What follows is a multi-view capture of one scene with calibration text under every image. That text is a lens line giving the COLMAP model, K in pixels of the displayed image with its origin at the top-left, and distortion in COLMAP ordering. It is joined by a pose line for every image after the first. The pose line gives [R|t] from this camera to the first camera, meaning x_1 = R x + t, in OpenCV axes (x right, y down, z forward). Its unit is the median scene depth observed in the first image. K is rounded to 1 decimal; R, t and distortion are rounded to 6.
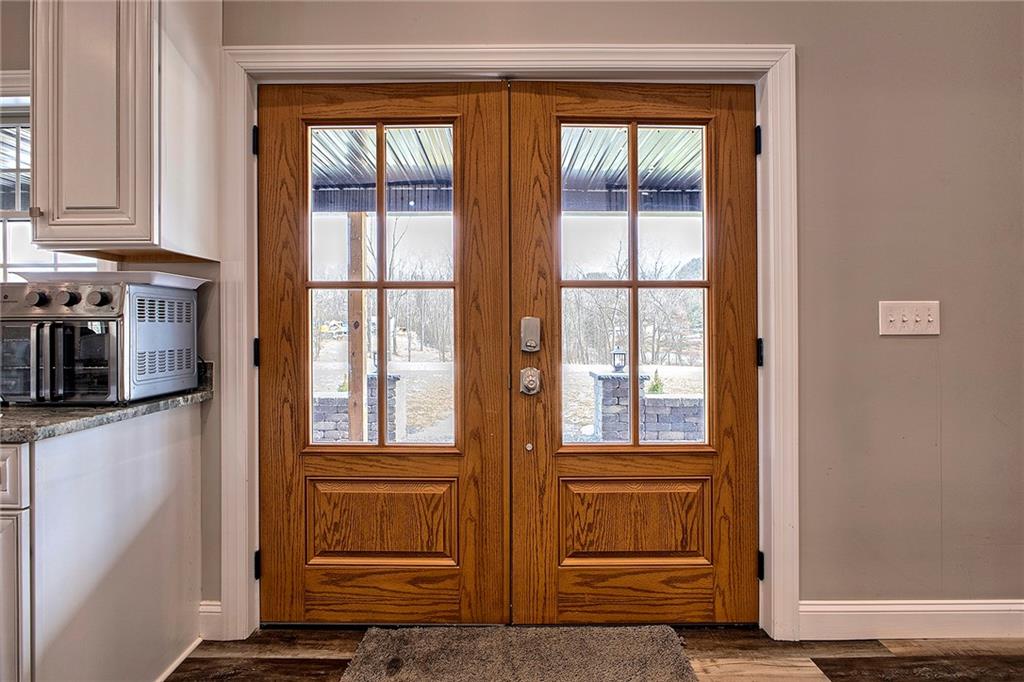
lens RADIAL K [[458.3, 0, 512.0], [0, 458.3, 341.0], [0, 0, 1]] dist [-0.016635, -0.000283]
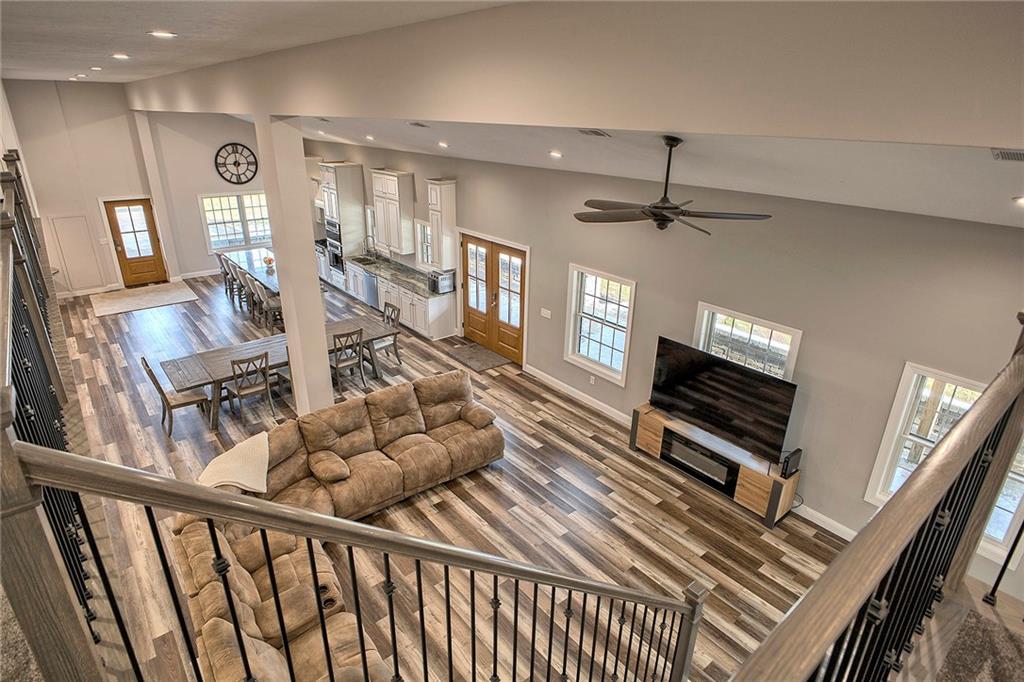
lens RADIAL K [[556.7, 0, 512.0], [0, 556.7, 341.0], [0, 0, 1]] dist [-0.000749, 0.000015]
pose [[0.625521, 0.303355, -0.718818, 4.492691], [-0.036959, 0.931803, 0.361077, -1.682948], [0.779331, -0.199295, 0.594074, -2.411437]]
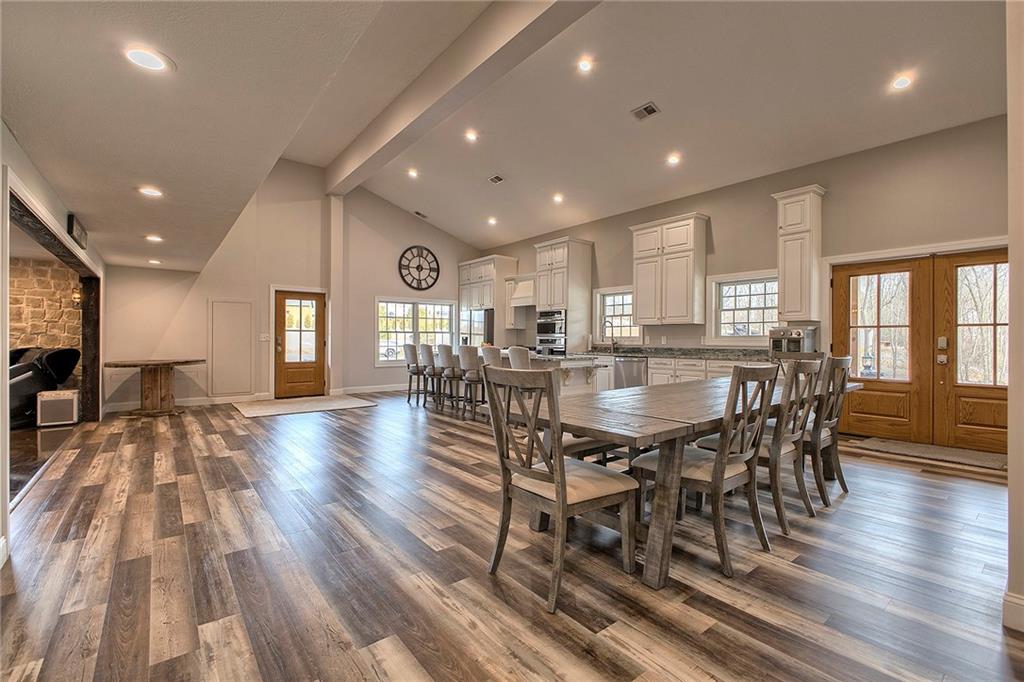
lens RADIAL K [[458.3, 0, 512.0], [0, 458.3, 341.0], [0, 0, 1]] dist [-0.016635, -0.000283]
pose [[0.604382, 0.001289, -0.796694, 0.656968], [-0.023558, 0.999590, -0.016253, 0.081064], [0.796346, 0.028592, 0.604165, -2.830471]]
